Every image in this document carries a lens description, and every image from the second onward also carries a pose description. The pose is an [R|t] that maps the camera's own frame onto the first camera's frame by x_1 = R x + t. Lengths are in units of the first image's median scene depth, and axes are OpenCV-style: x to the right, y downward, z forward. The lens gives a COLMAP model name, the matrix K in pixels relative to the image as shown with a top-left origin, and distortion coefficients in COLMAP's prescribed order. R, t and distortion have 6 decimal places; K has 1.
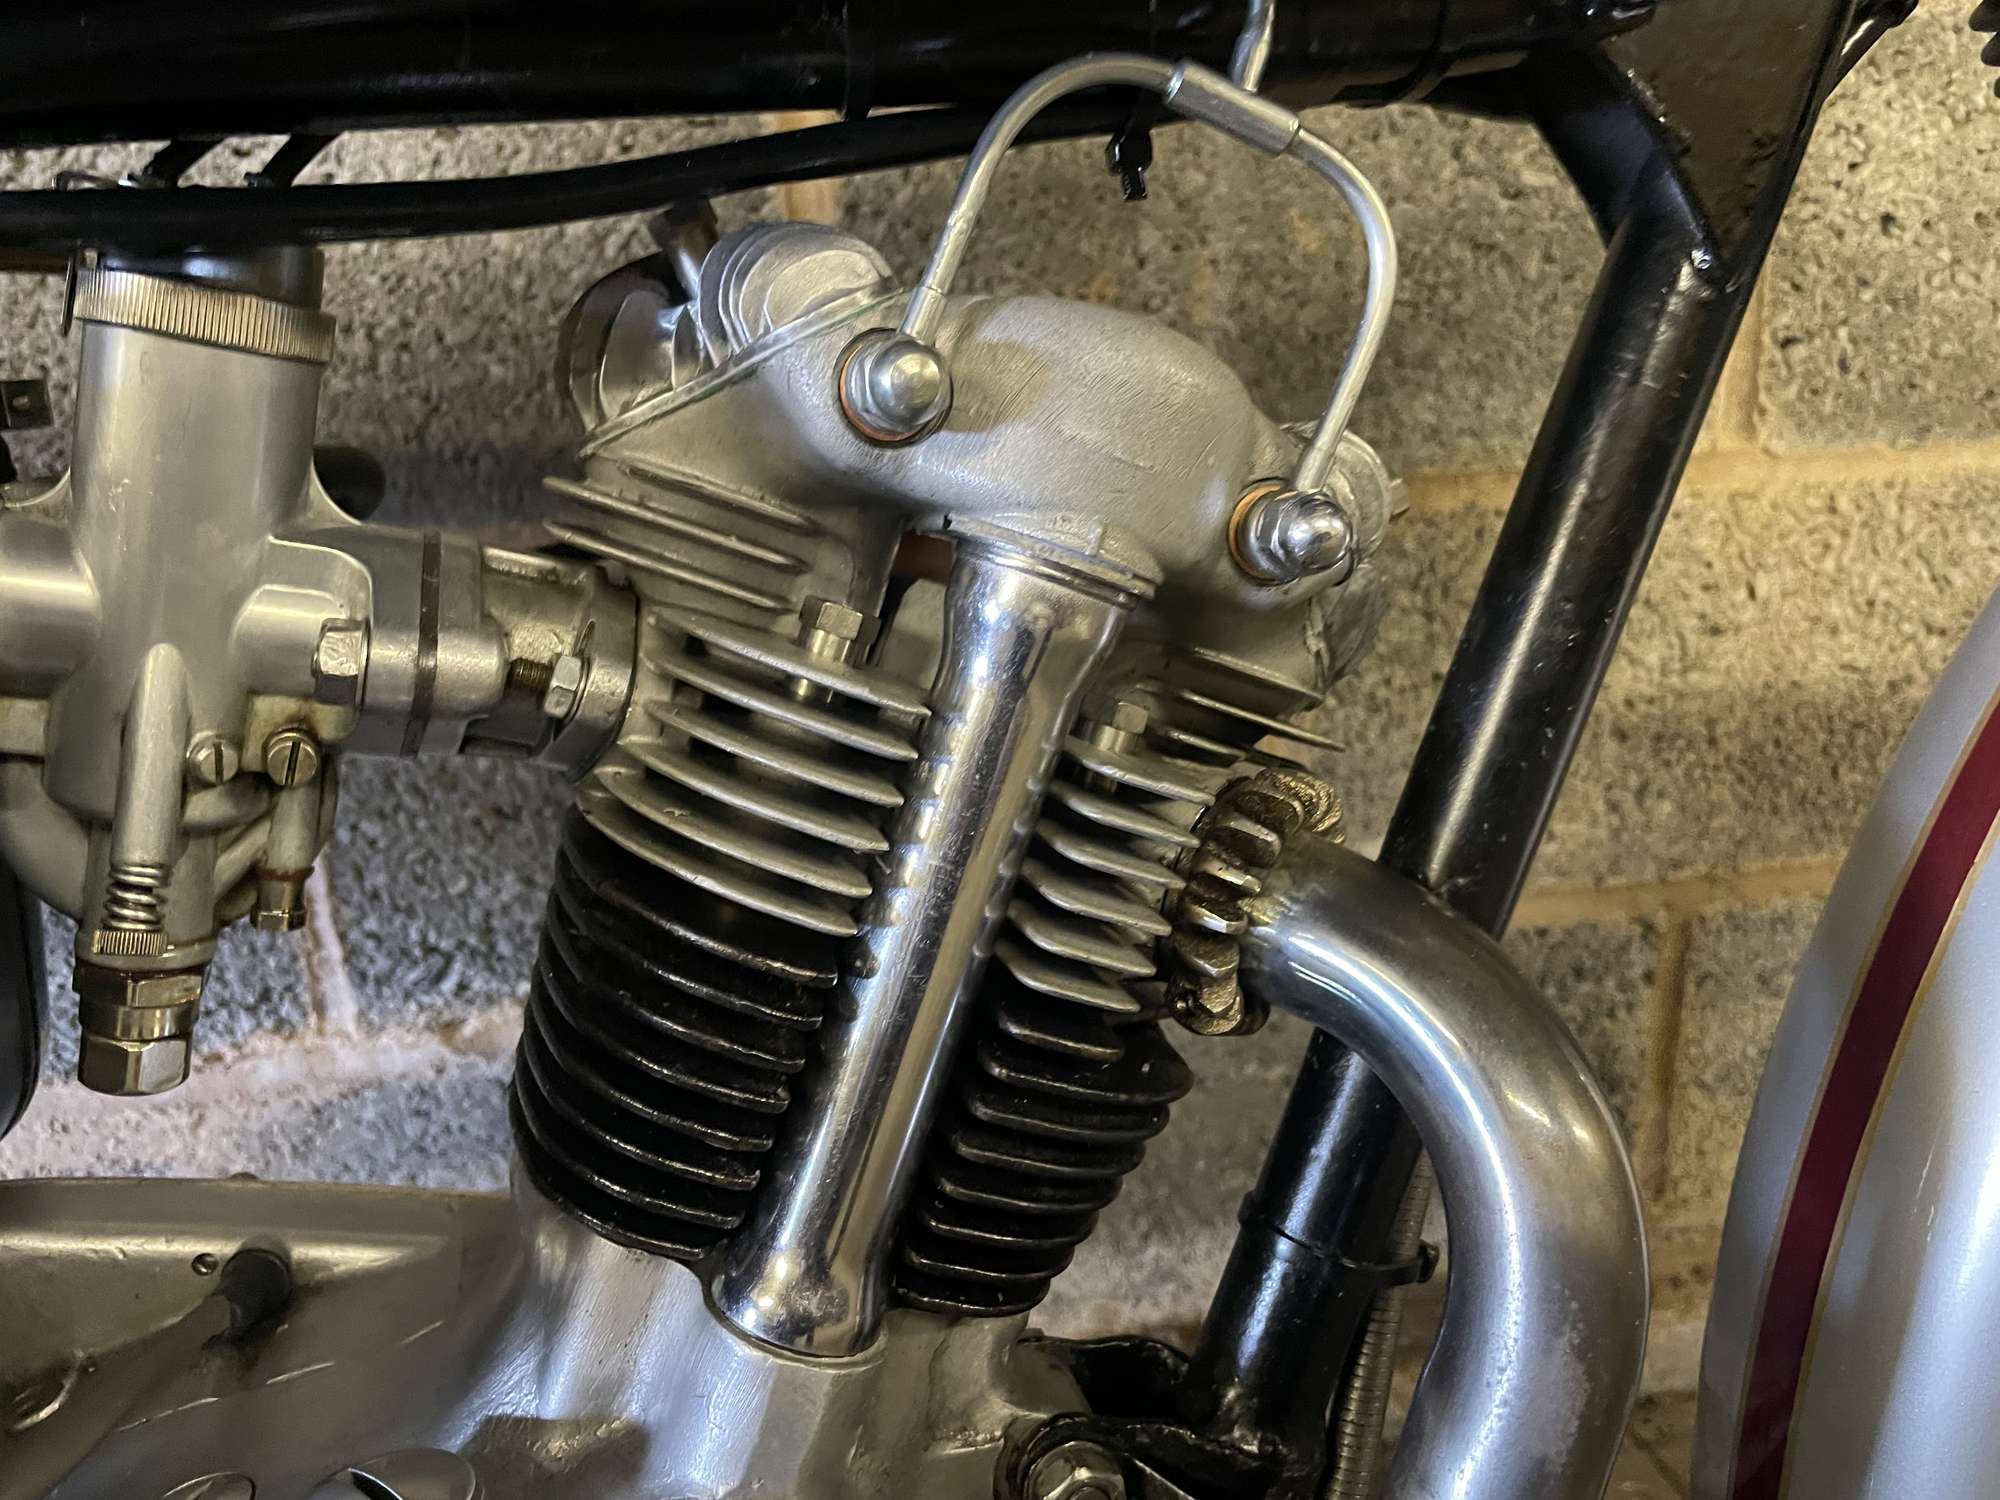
lens RADIAL K [[1569.0, 0, 995.6], [0, 1569.0, 720.1], [0, 0, 1]] dist [0.080858, -0.133759]
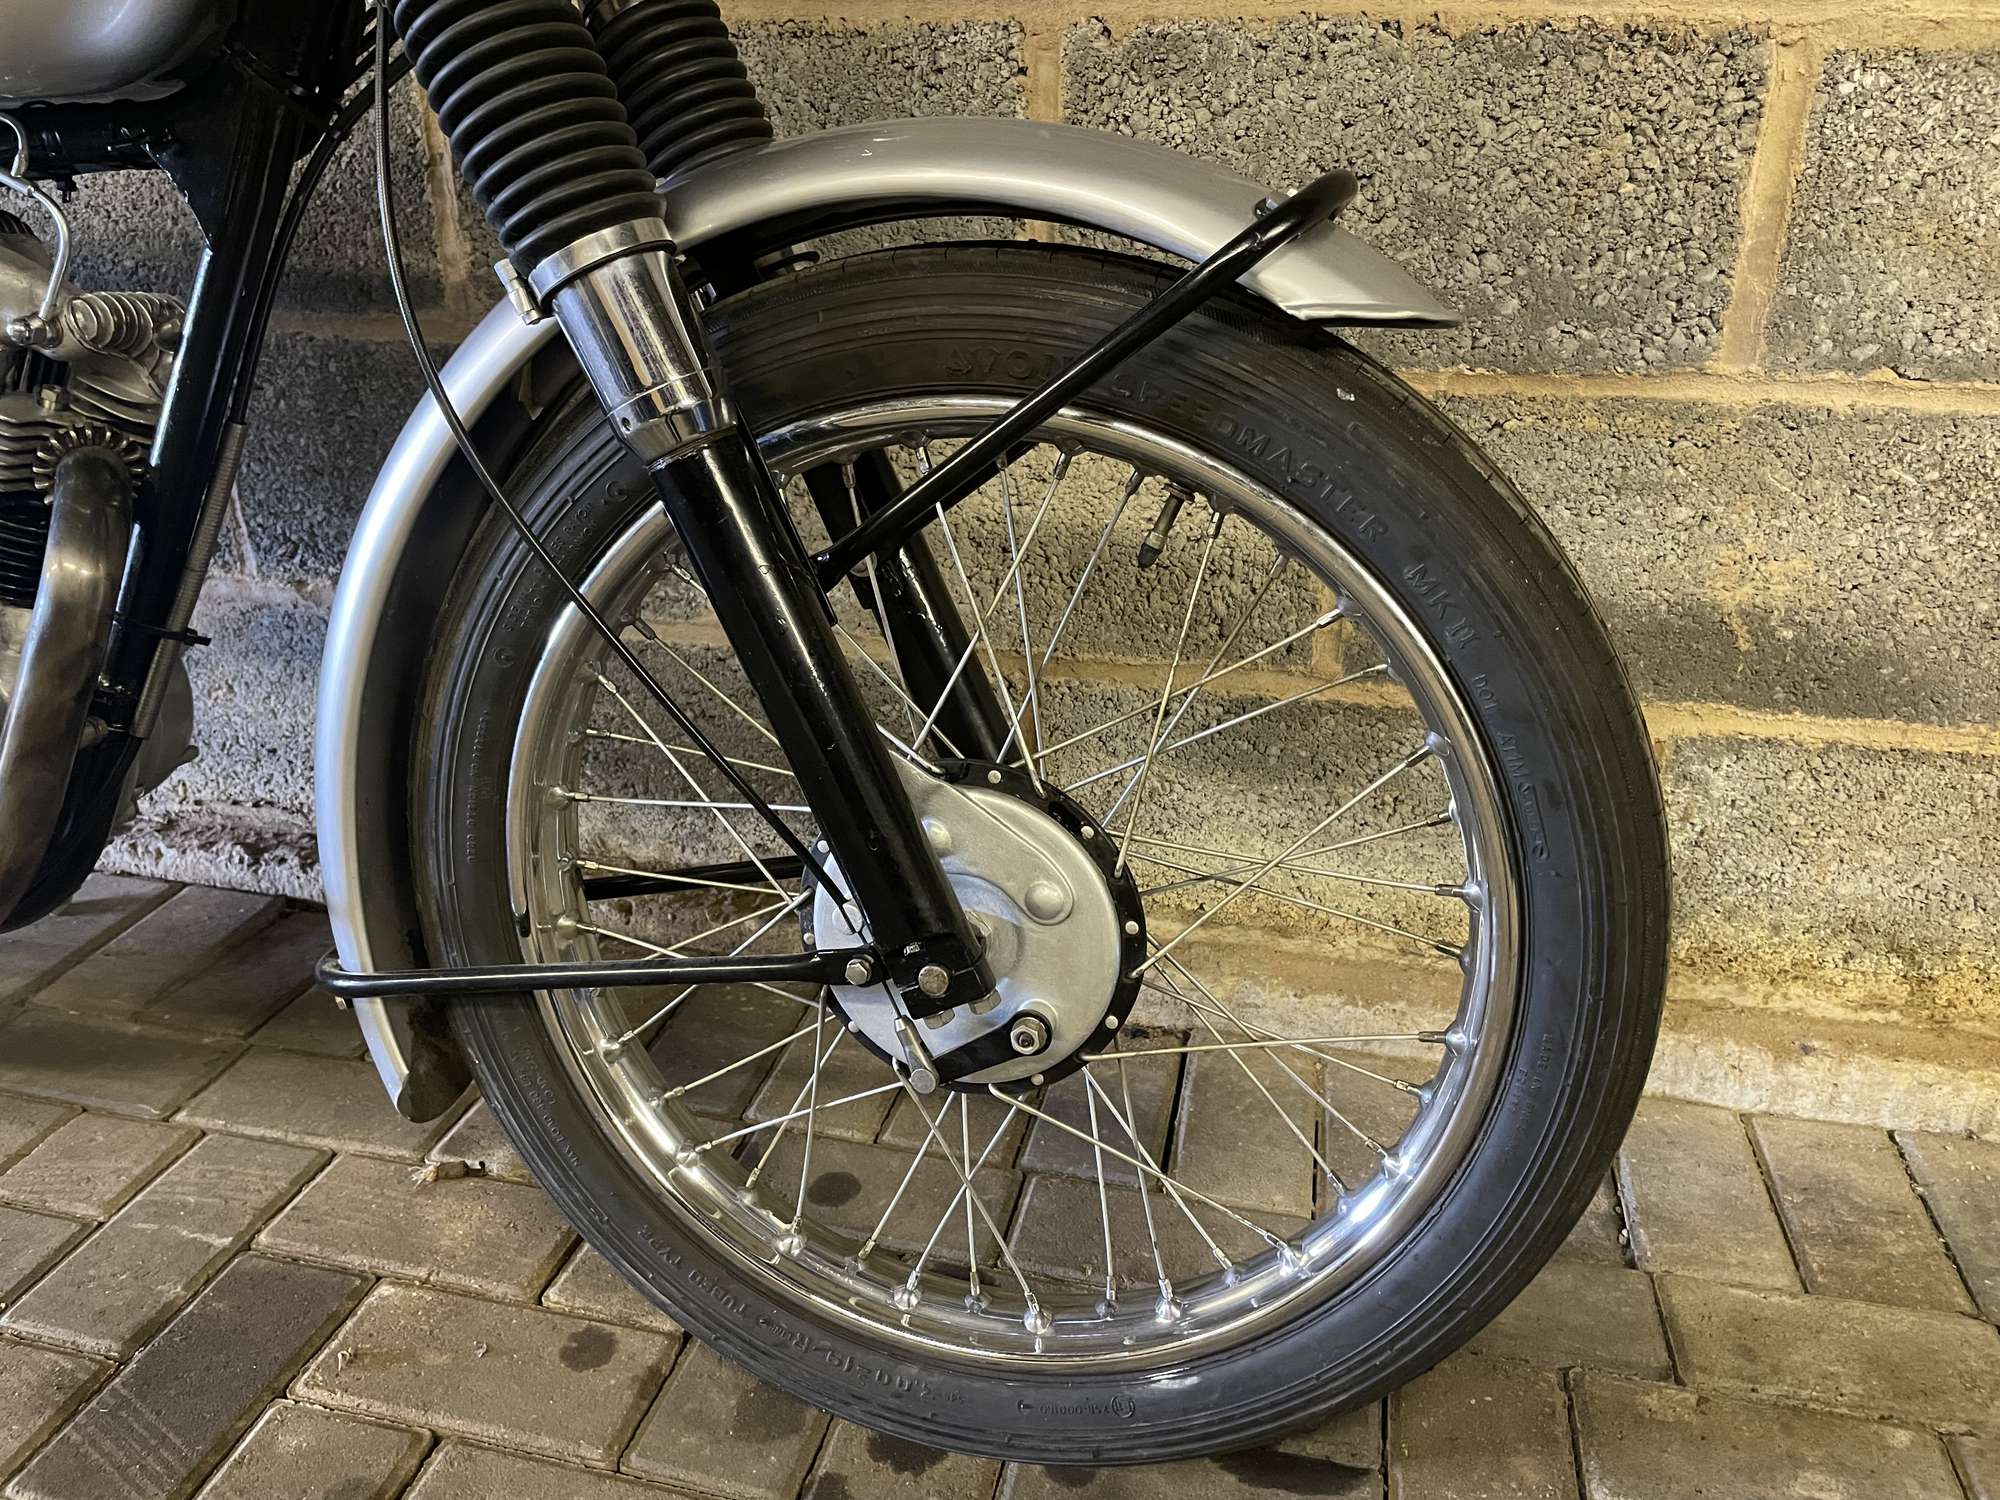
lens RADIAL K [[1569.0, 0, 1010.7], [0, 1569.0, 767.4], [0, 0, 1]] dist [0.080858, -0.133759]
pose [[0.892693, 0.213014, -0.397145, 1.264389], [-0.156126, 0.972847, 0.170861, -0.049791], [0.422757, -0.090522, 0.901711, -0.378216]]
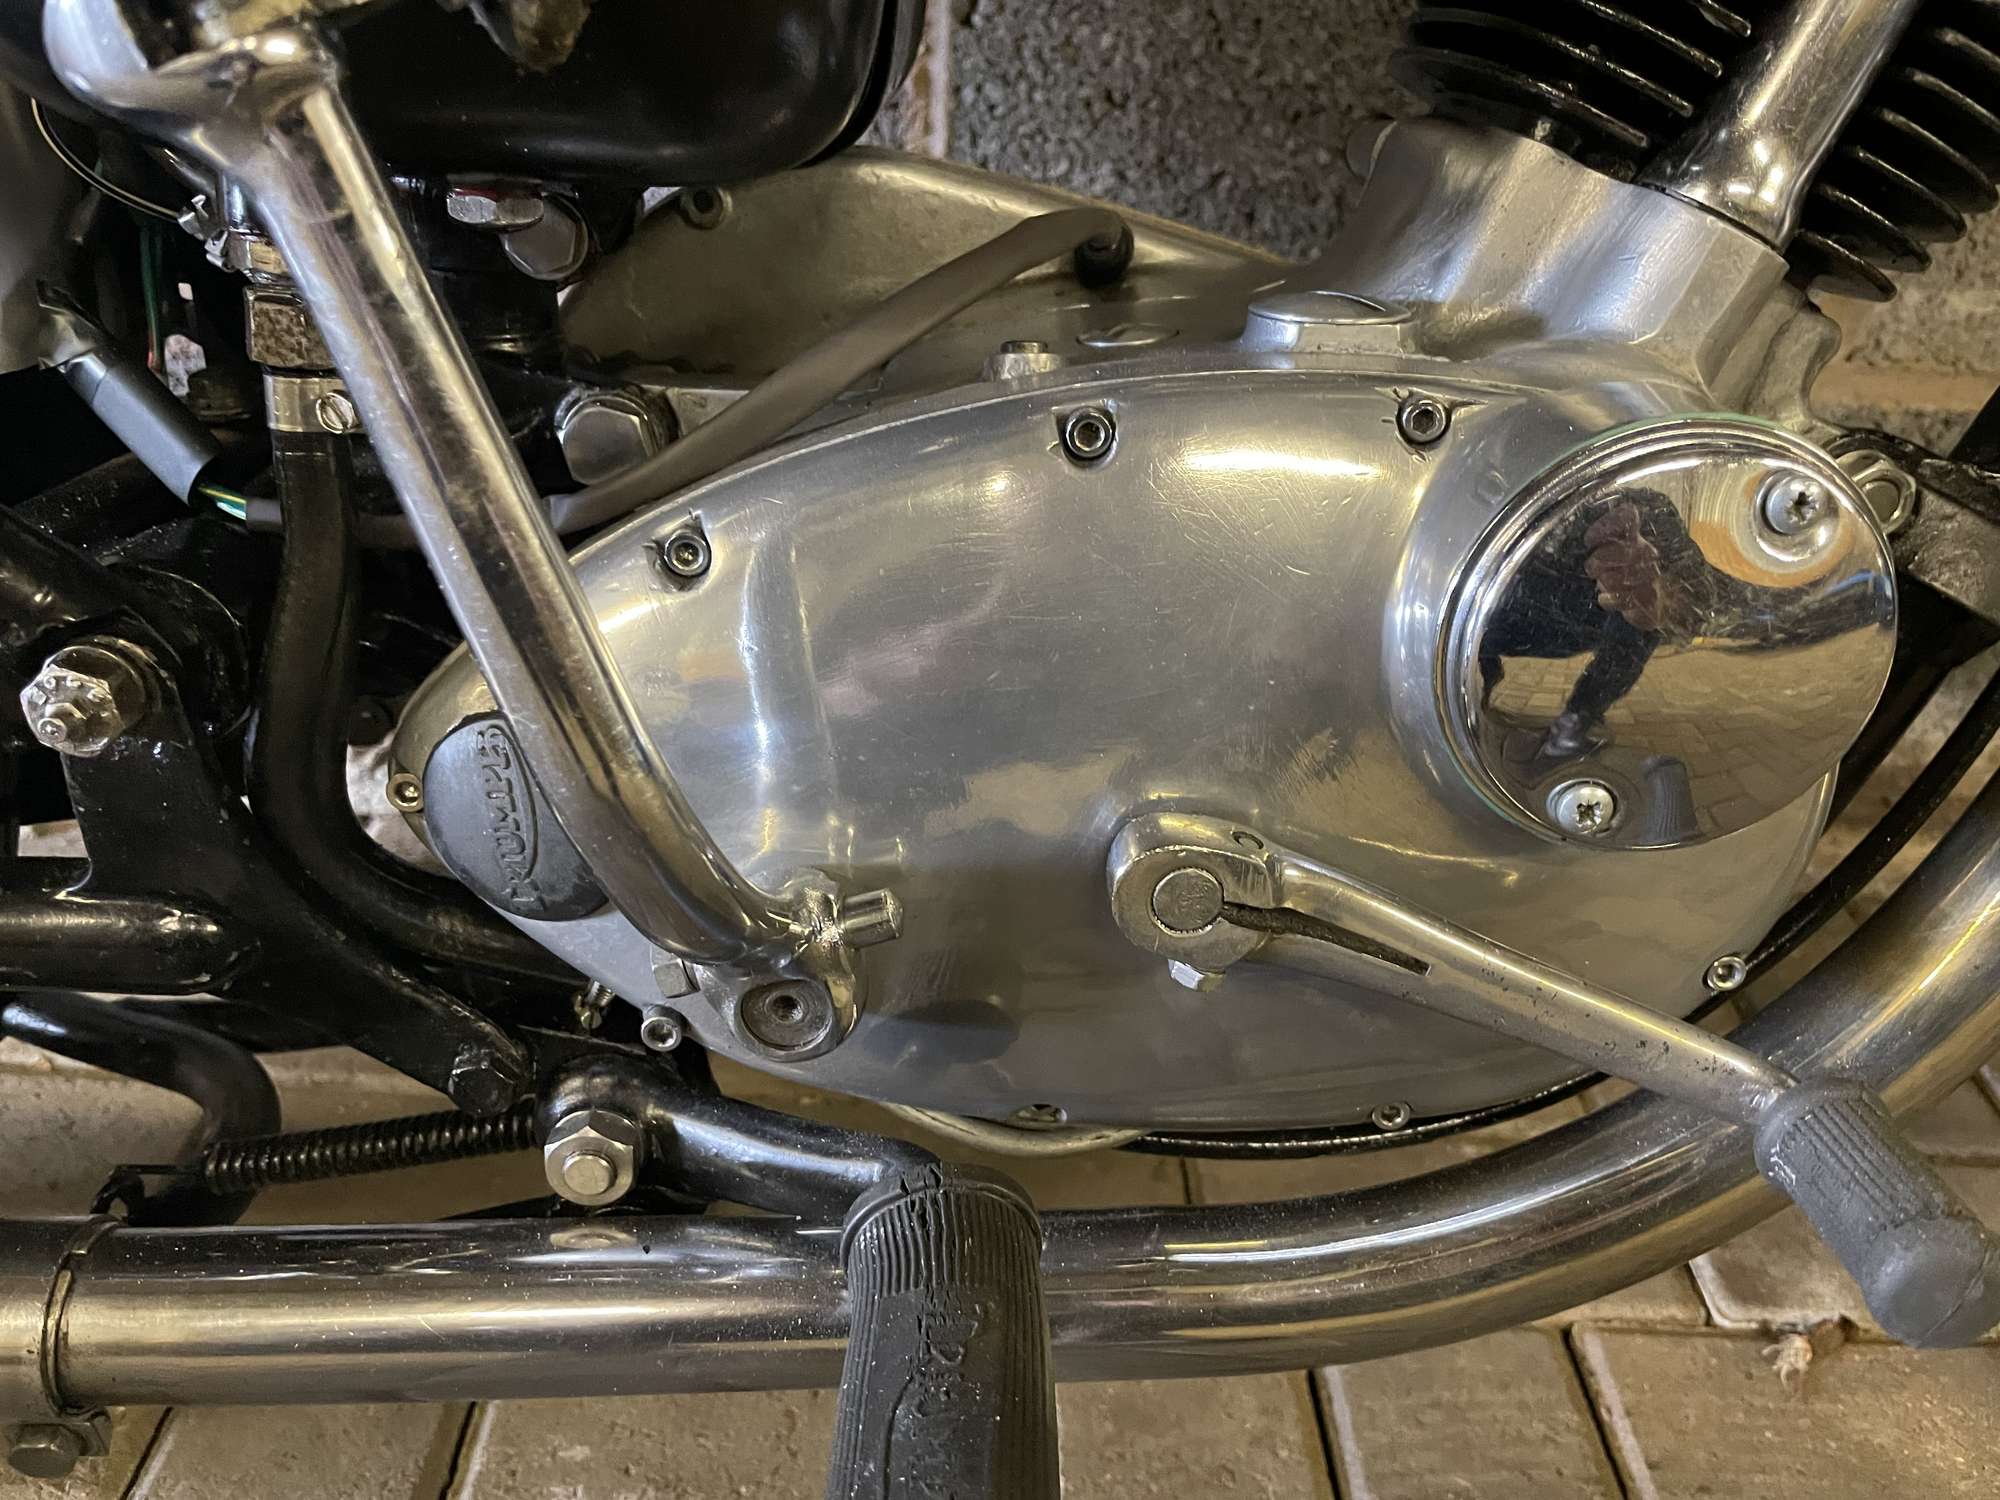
lens RADIAL K [[1569.0, 0, 1004.4], [0, 1569.0, 751.1], [0, 0, 1]] dist [0.080858, -0.133759]
pose [[0.971073, 0.192058, -0.141886, -0.155868], [-0.151315, 0.954609, 0.256565, 0.215551], [0.184721, -0.227674, 0.956056, -0.099899]]
